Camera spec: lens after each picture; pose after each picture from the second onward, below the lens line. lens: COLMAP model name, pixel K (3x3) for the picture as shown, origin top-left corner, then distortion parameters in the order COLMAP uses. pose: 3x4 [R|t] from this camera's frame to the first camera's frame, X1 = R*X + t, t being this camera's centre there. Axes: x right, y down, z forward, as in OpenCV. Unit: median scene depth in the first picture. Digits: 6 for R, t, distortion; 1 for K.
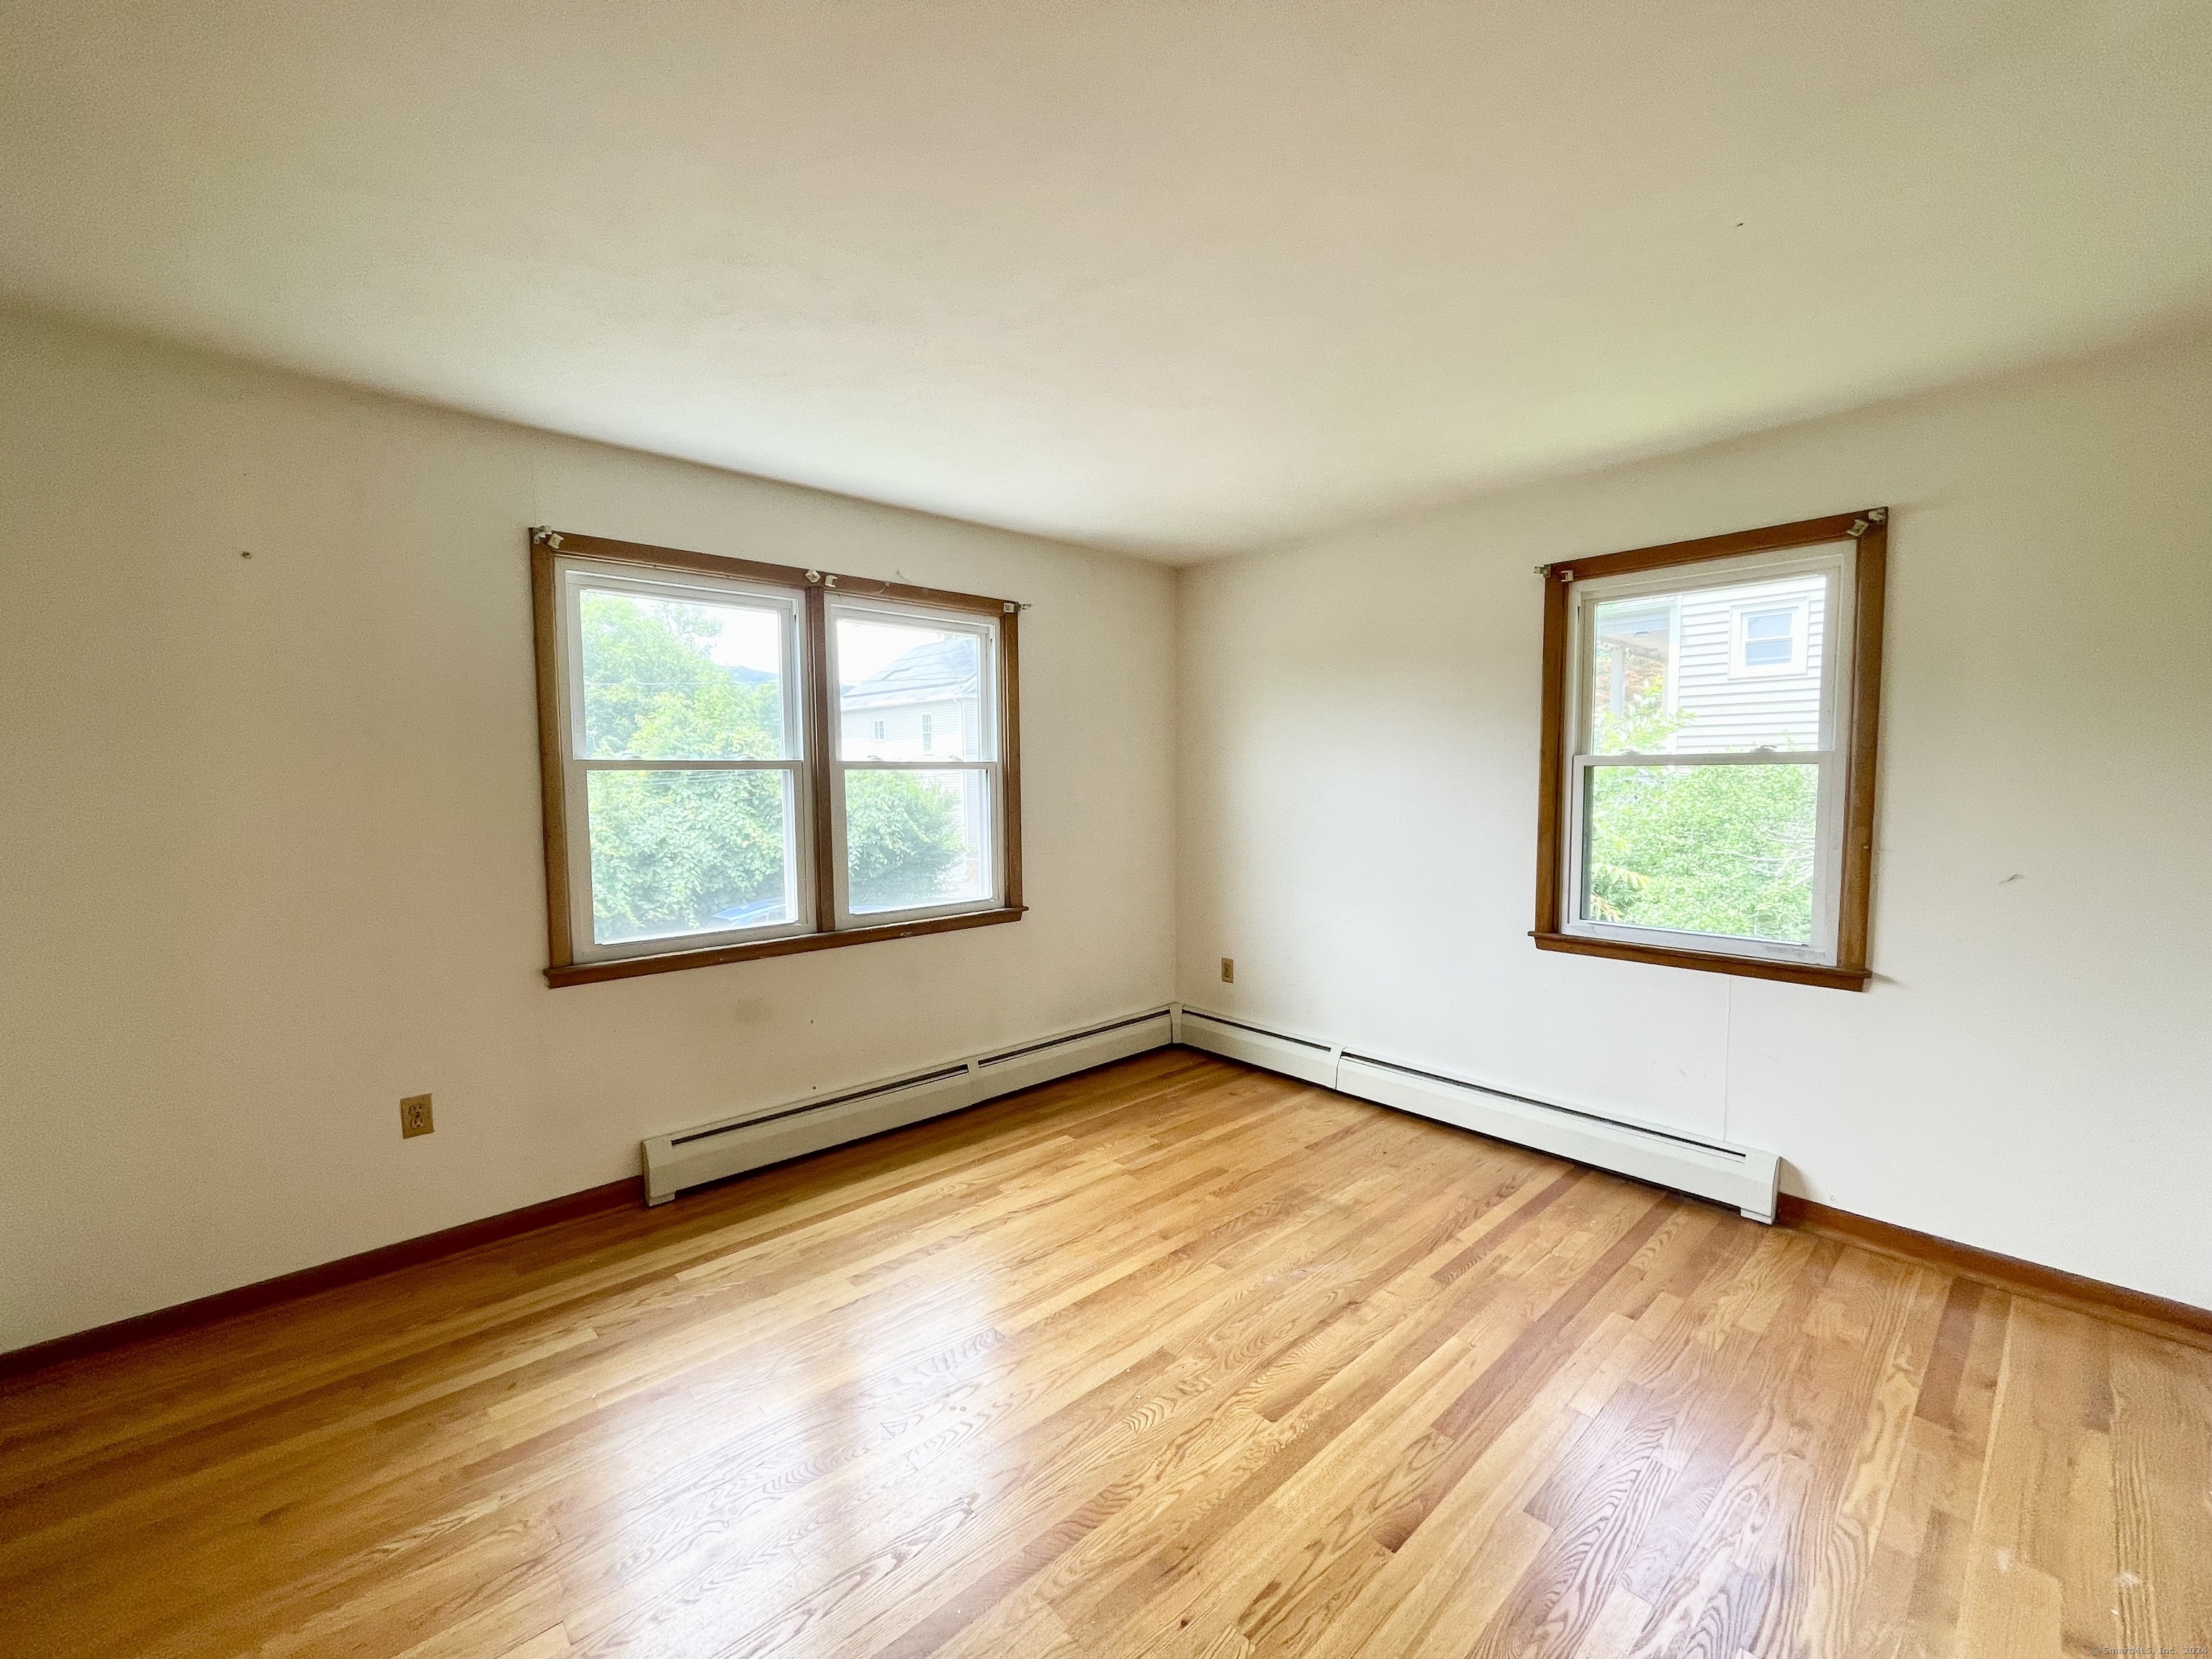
lens RADIAL K [[906.5, 0, 1096.0], [0, 906.5, 823.5], [0, 0, 1]] dist [0.001344, 0.001117]
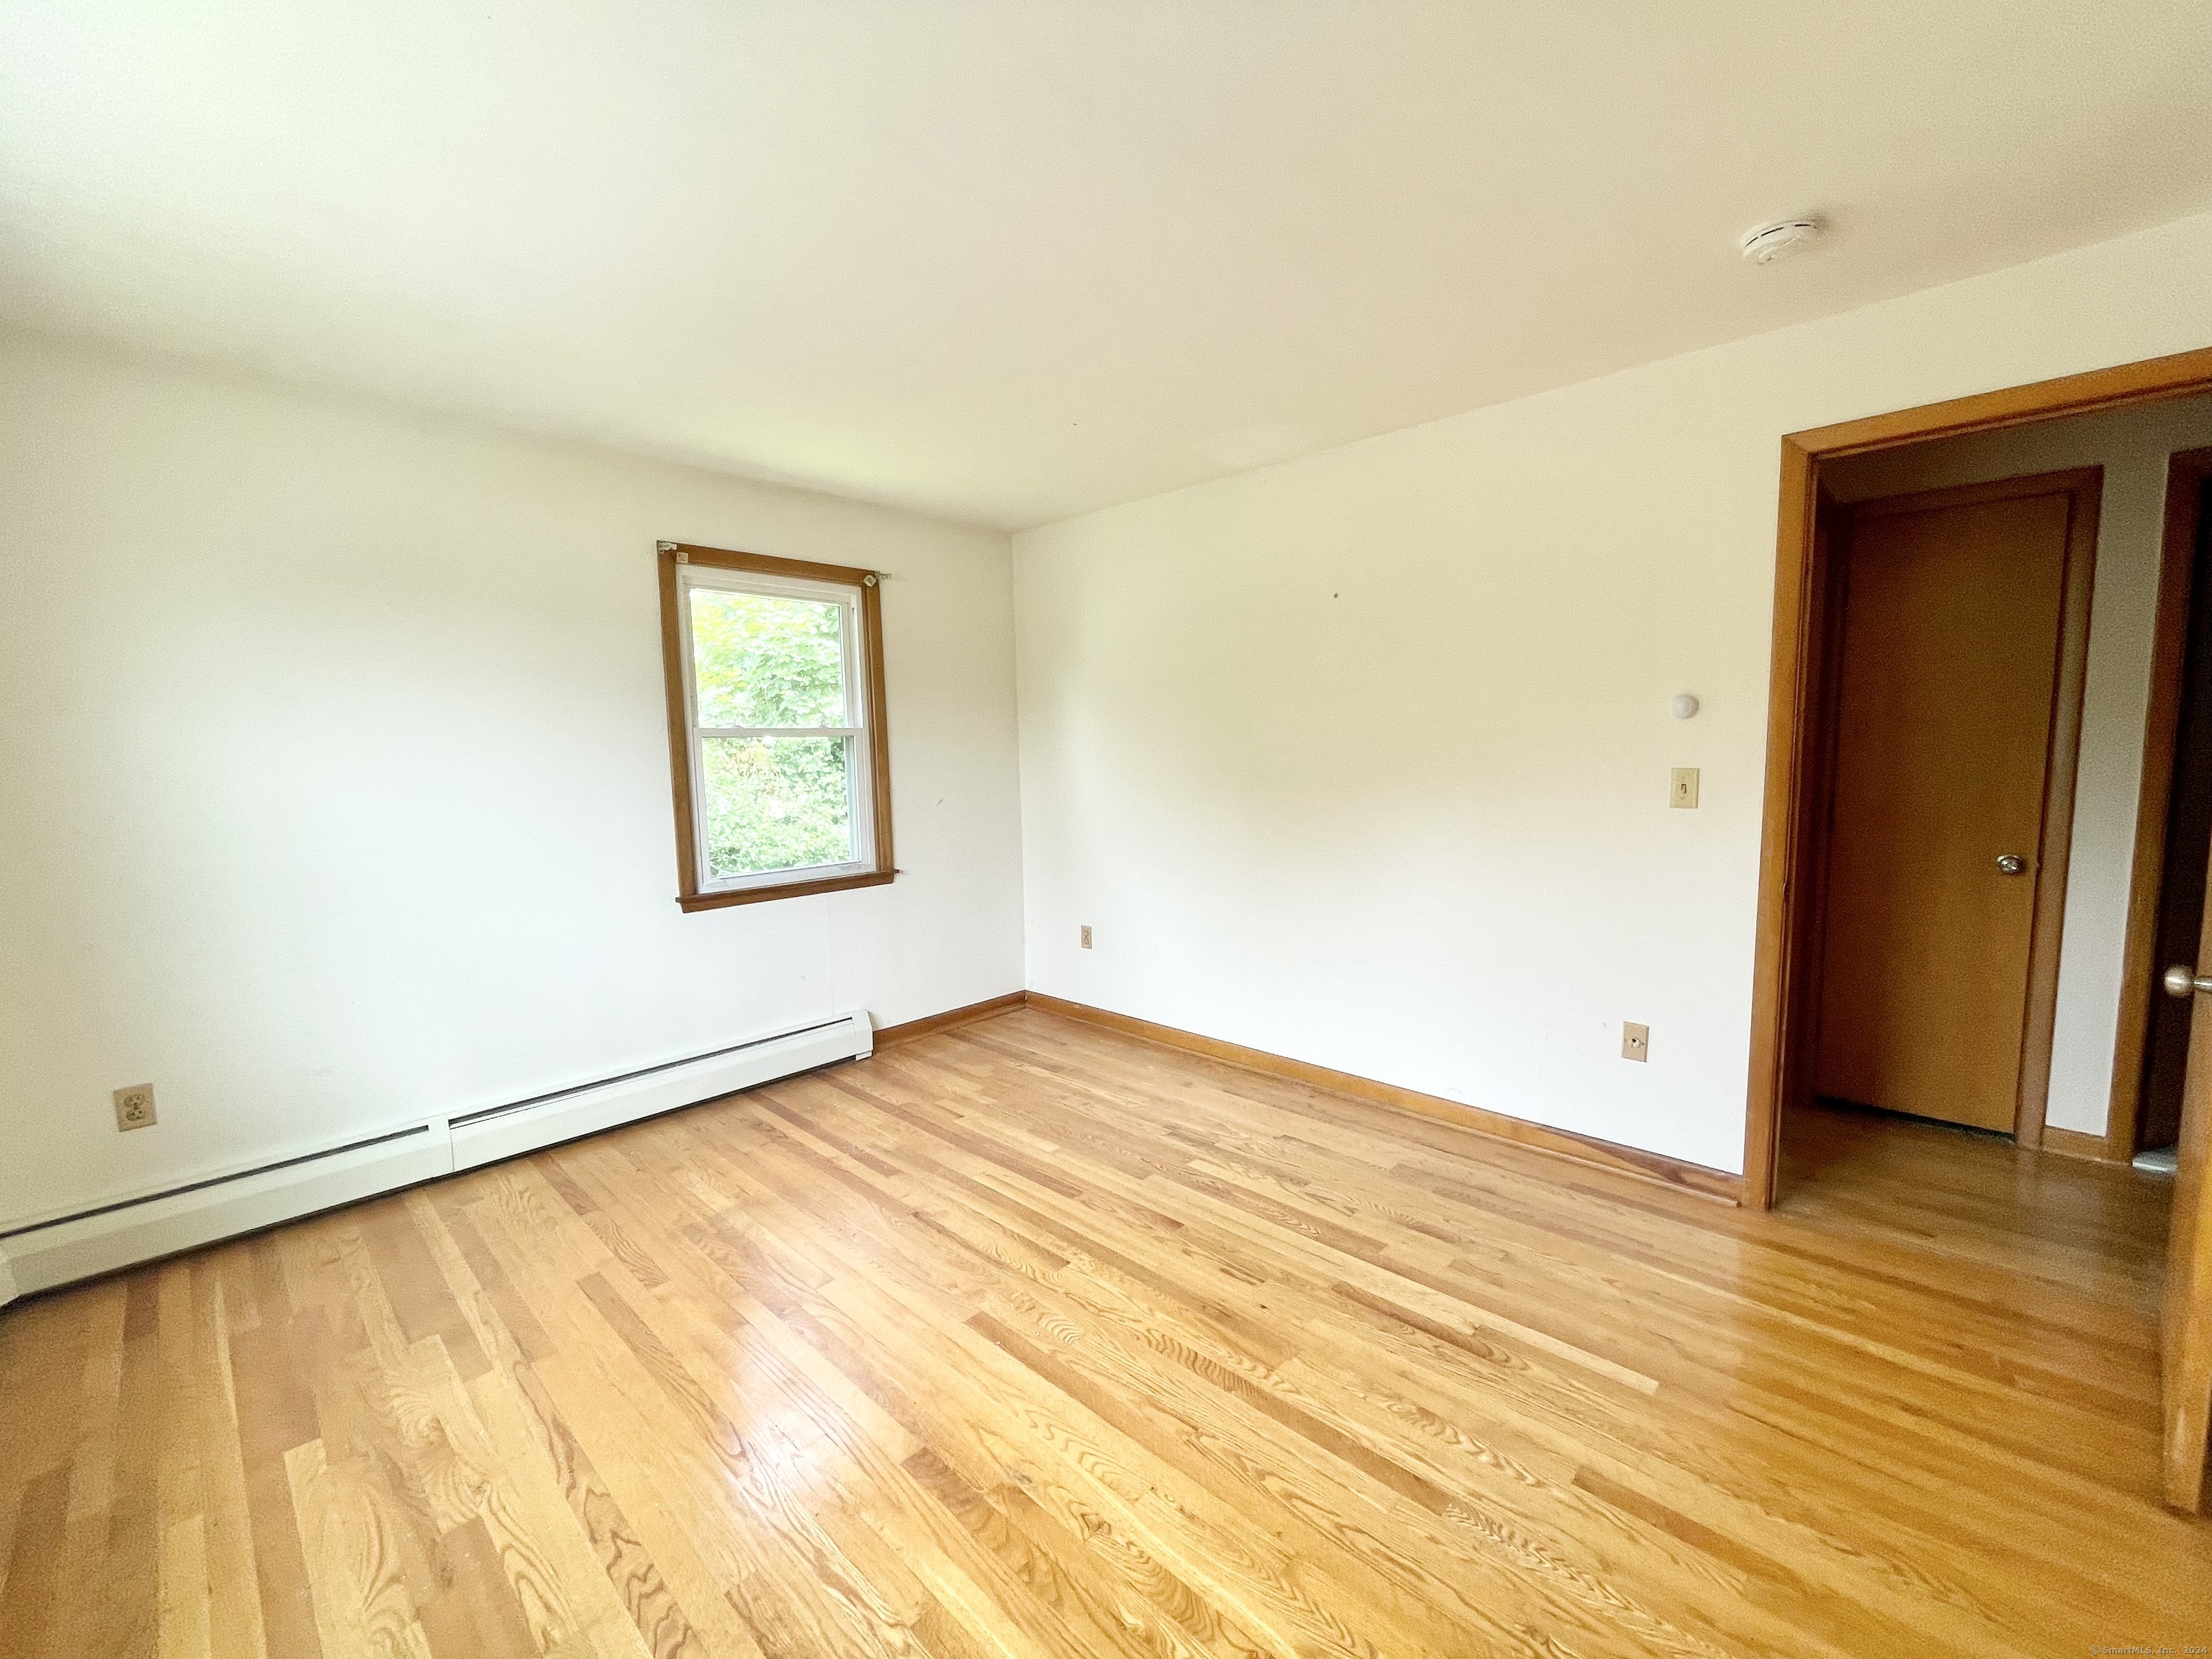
lens RADIAL K [[906.5, 0, 1103.9], [0, 906.5, 823.0], [0, 0, 1]] dist [0.001344, 0.001117]
pose [[-0.063800, -0.080028, 0.994749, -0.643054], [0.076438, 0.993459, 0.084827, -0.018714], [-0.995031, 0.081449, -0.057266, 0.642931]]
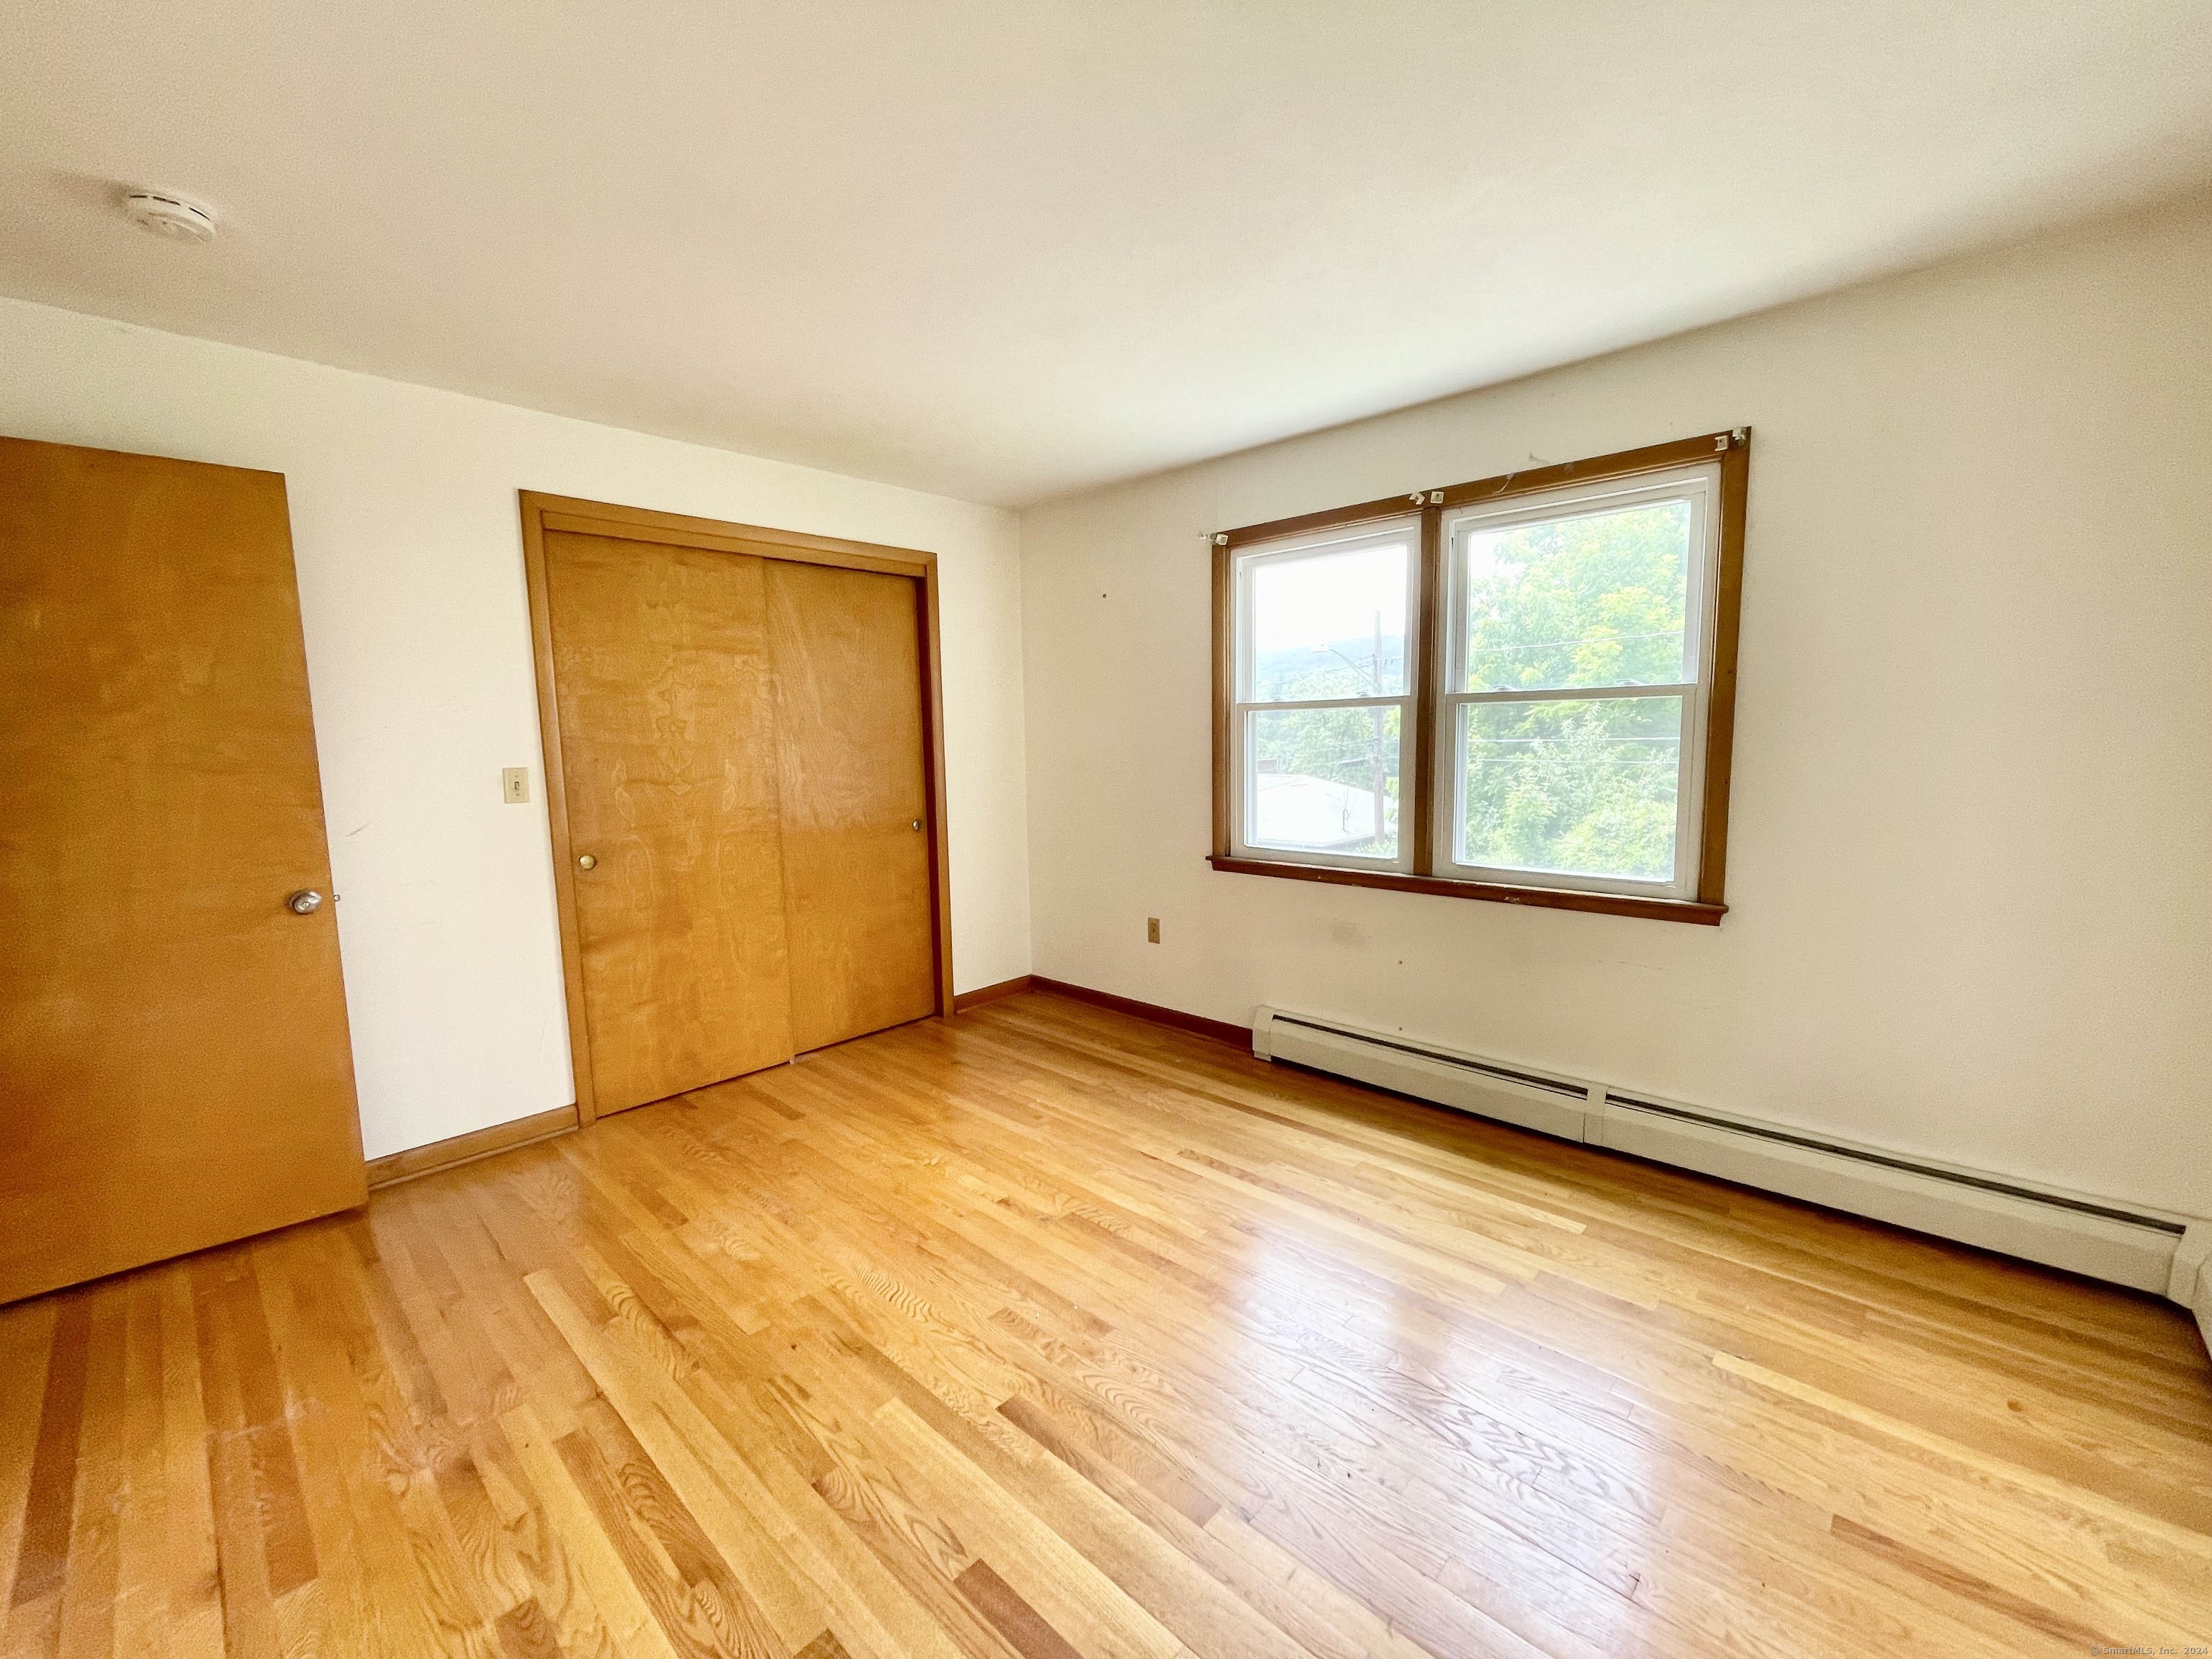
lens RADIAL K [[906.5, 0, 1108.4], [0, 906.5, 826.4], [0, 0, 1]] dist [0.001344, 0.001117]
pose [[0.084893, 0.112326, -0.990038, 0.702563], [-0.034748, 0.993355, 0.109723, -0.029479], [0.995784, 0.025087, 0.088232, 0.670680]]
